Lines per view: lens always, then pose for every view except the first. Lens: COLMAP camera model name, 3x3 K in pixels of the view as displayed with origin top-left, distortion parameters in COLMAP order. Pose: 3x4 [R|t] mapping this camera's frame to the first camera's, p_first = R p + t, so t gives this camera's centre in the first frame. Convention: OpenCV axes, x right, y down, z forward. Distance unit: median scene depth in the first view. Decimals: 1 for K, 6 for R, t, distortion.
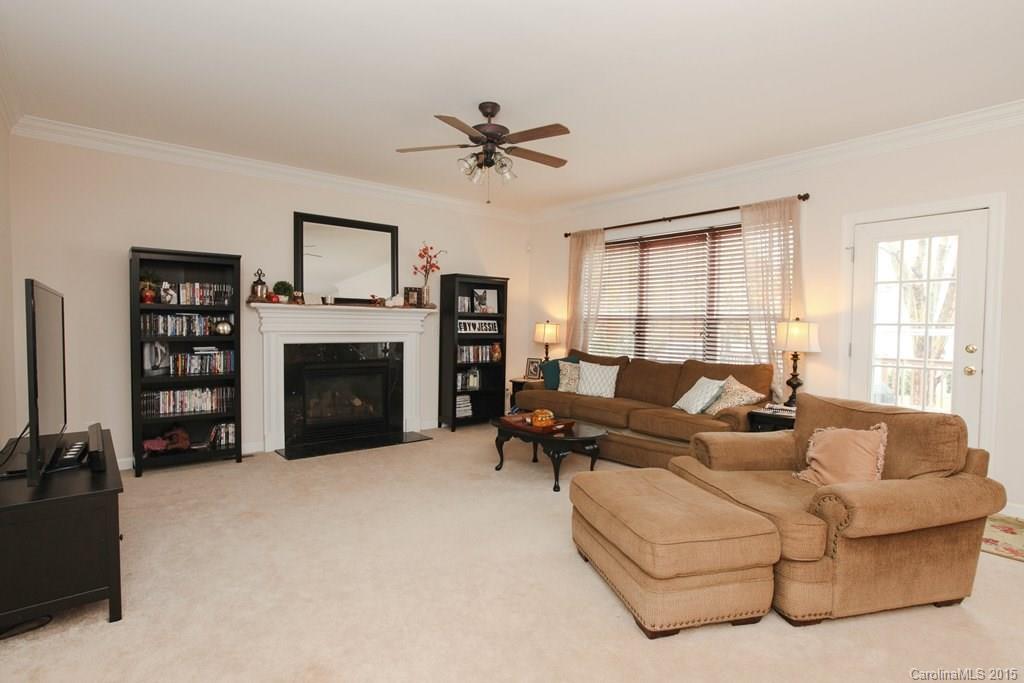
lens RADIAL K [[523.9, 0, 512.0], [0, 523.9, 341.5], [0, 0, 1]] dist [-0.037828, 0.001021]
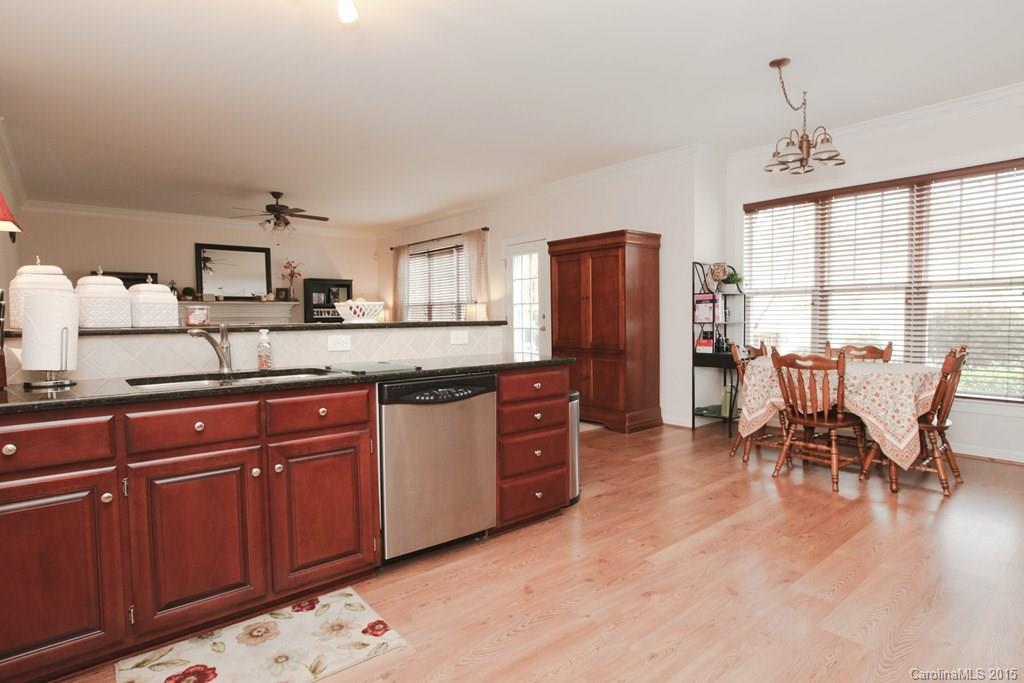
lens RADIAL K [[553.9, 0, 497.1], [0, 553.9, 343.1], [0, 0, 1]] dist [-0.000678, 0.000172]
pose [[0.999259, -0.024390, -0.029777, 0.505096], [0.024929, 0.999530, 0.017856, 0.045522], [0.029328, -0.018585, 0.999397, -0.624610]]
